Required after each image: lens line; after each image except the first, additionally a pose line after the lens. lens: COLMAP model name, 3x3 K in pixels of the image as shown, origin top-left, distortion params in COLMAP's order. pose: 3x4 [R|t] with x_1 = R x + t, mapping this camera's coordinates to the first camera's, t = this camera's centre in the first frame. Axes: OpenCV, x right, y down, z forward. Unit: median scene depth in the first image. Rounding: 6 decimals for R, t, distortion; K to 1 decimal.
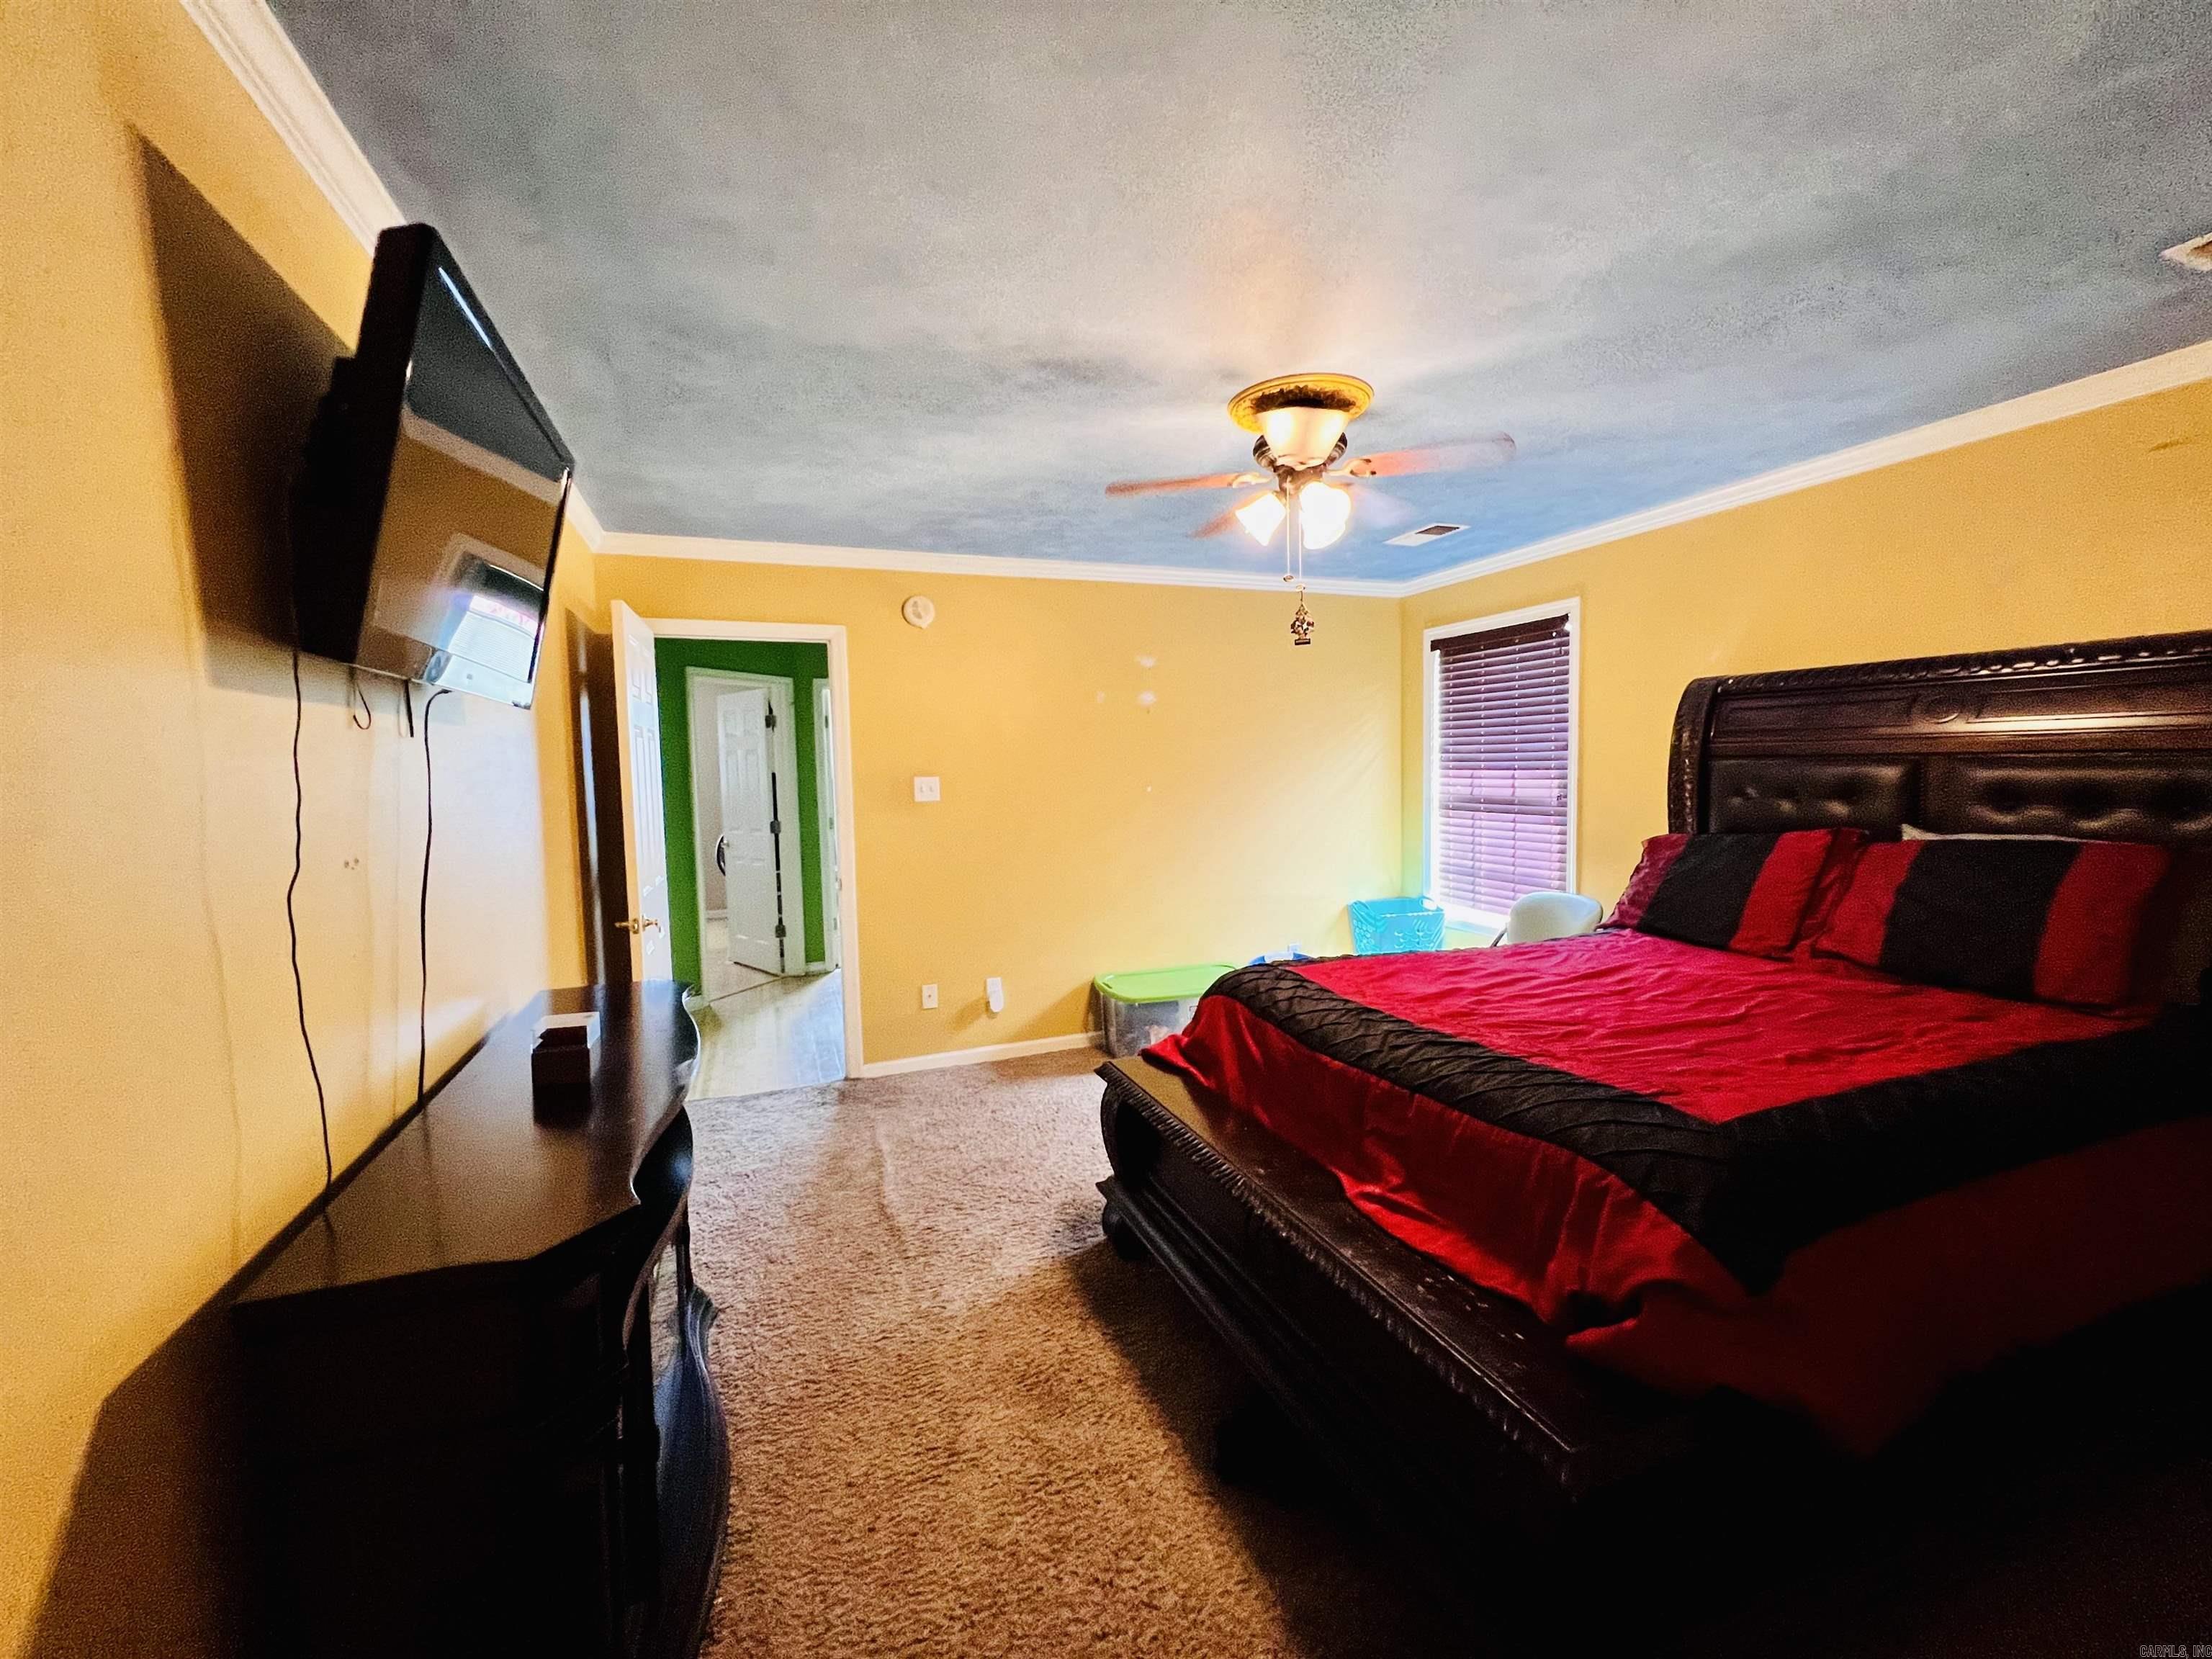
lens RADIAL K [[887.5, 0, 1099.5], [0, 887.5, 830.7], [0, 0, 1]] dist [-0.004669, 0.001929]
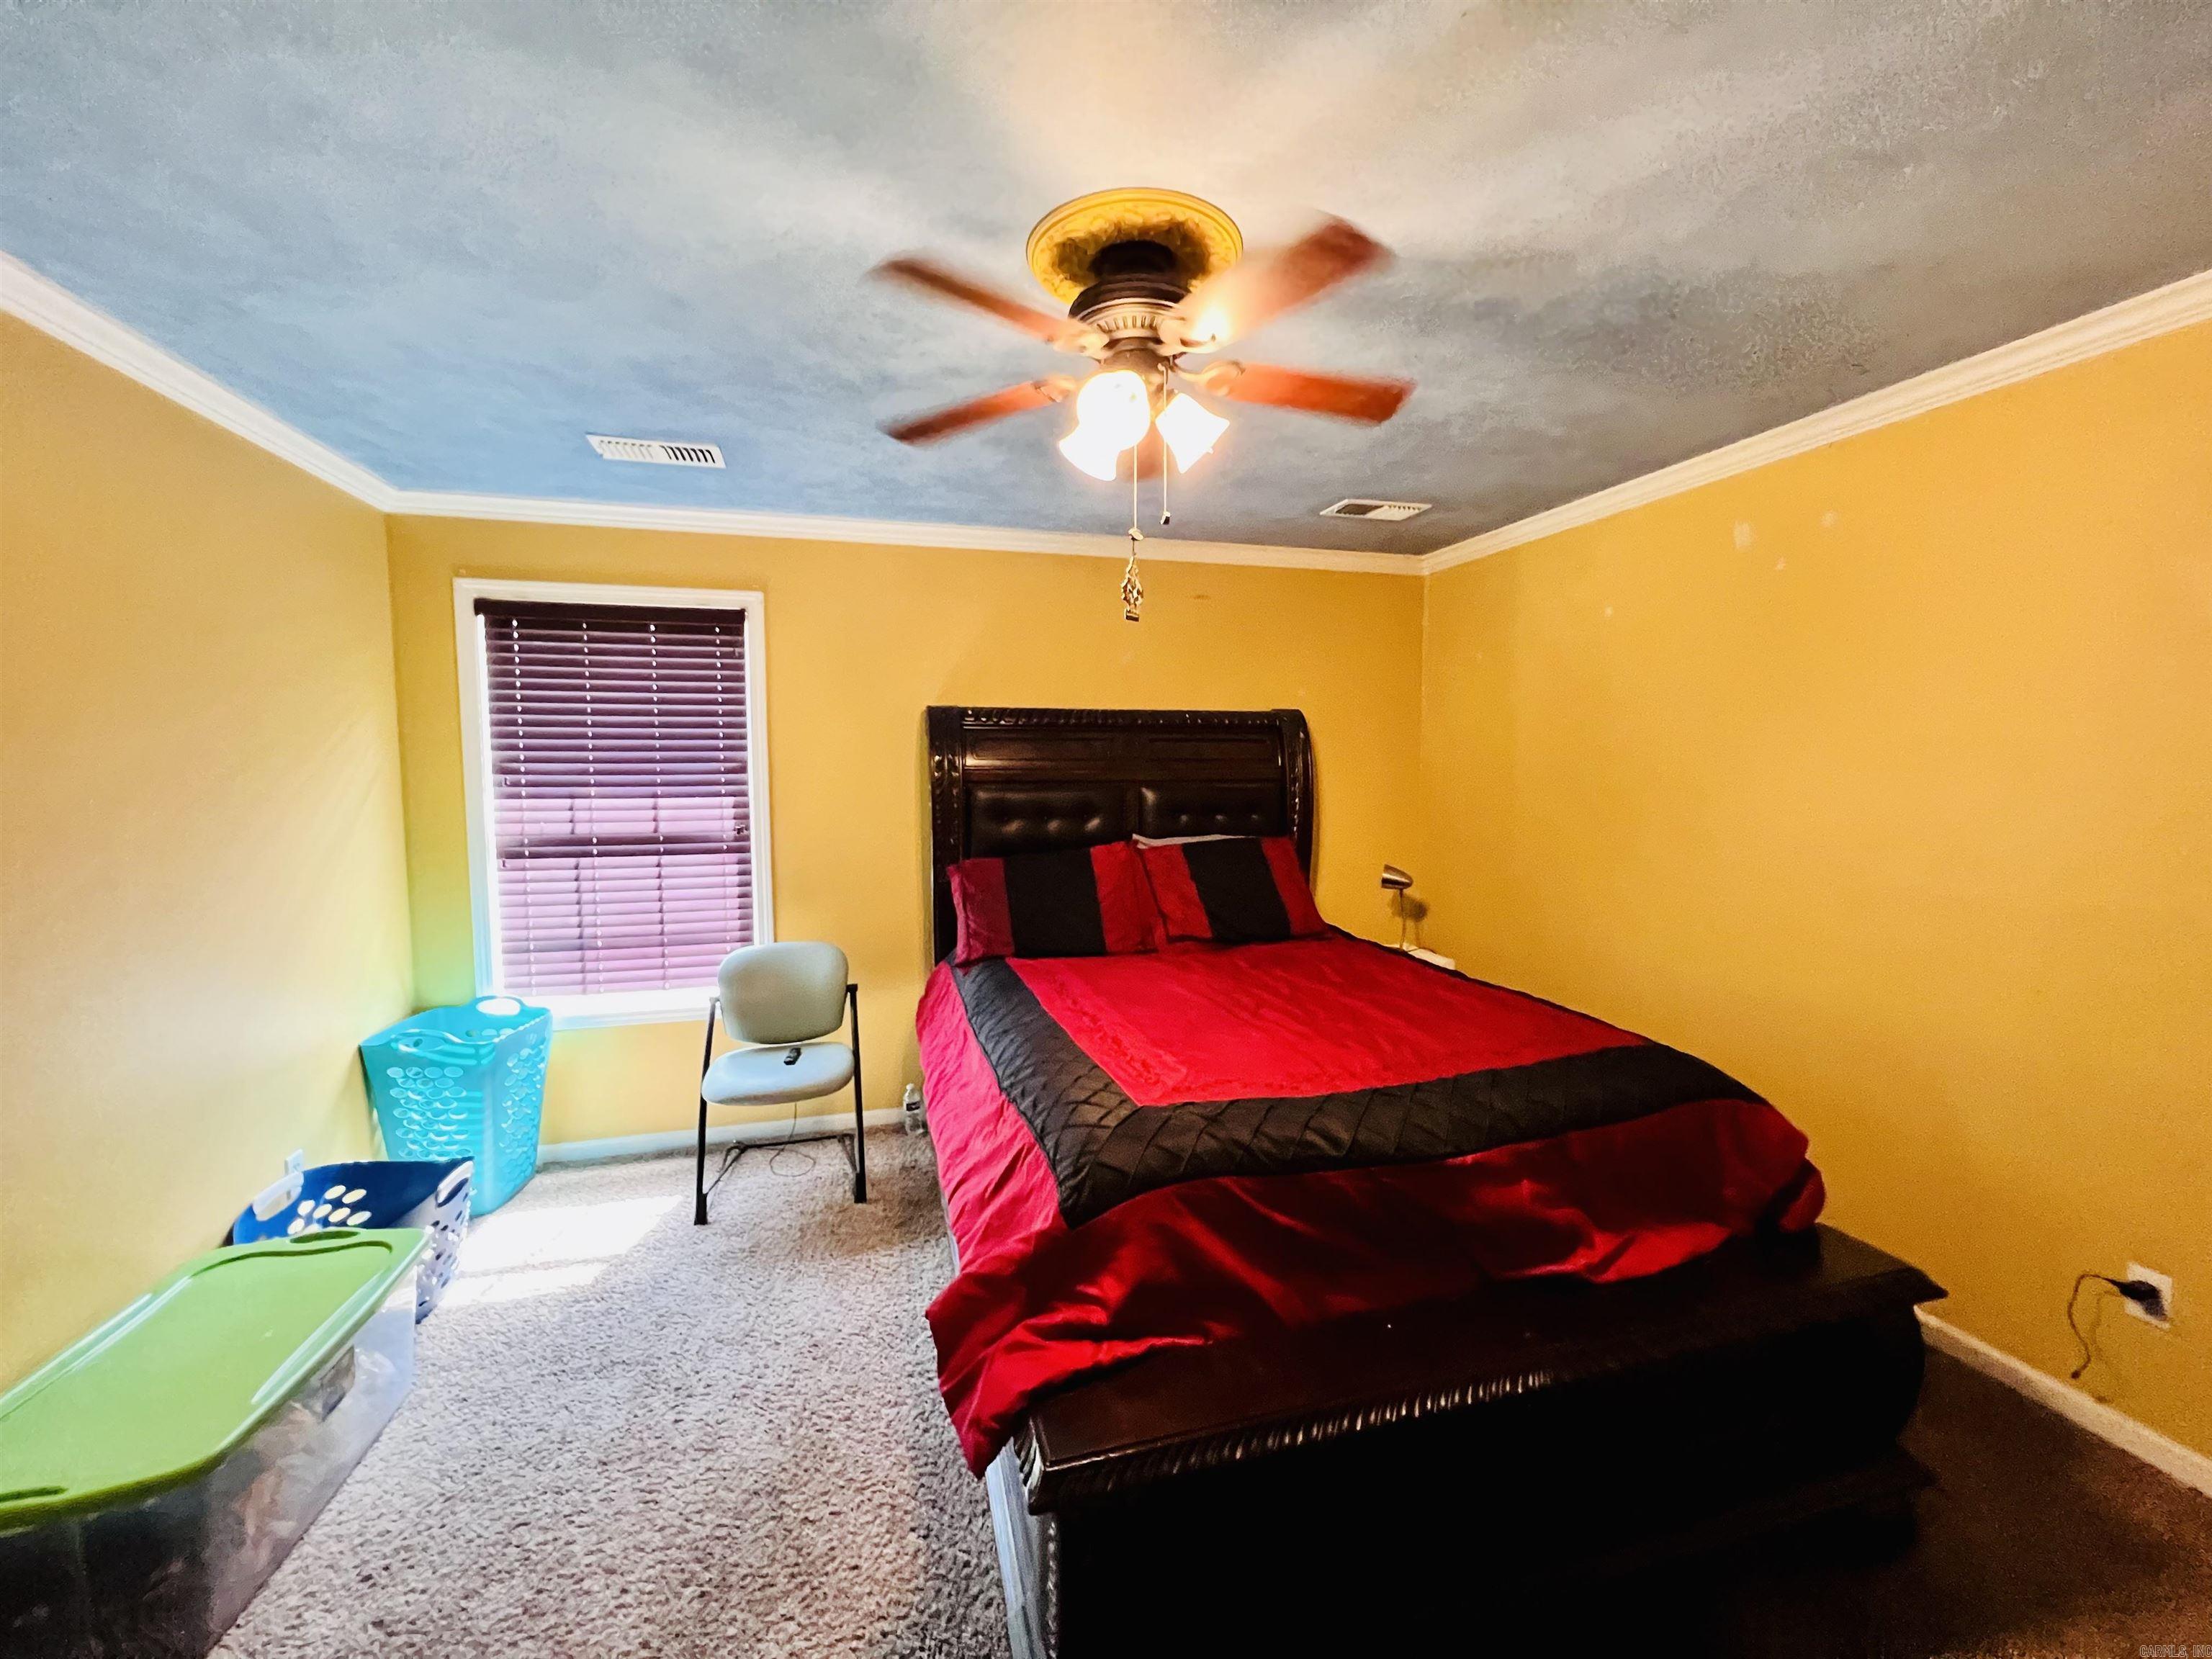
lens RADIAL K [[877.2, 0, 1105.5], [0, 877.2, 826.3], [0, 0, 1]] dist [-0.000036, 0.000046]
pose [[0.094080, -0.039847, 0.994767, -0.243331], [0.074849, 0.996654, 0.032844, -0.039724], [-0.992747, 0.071367, 0.096748, 0.546663]]
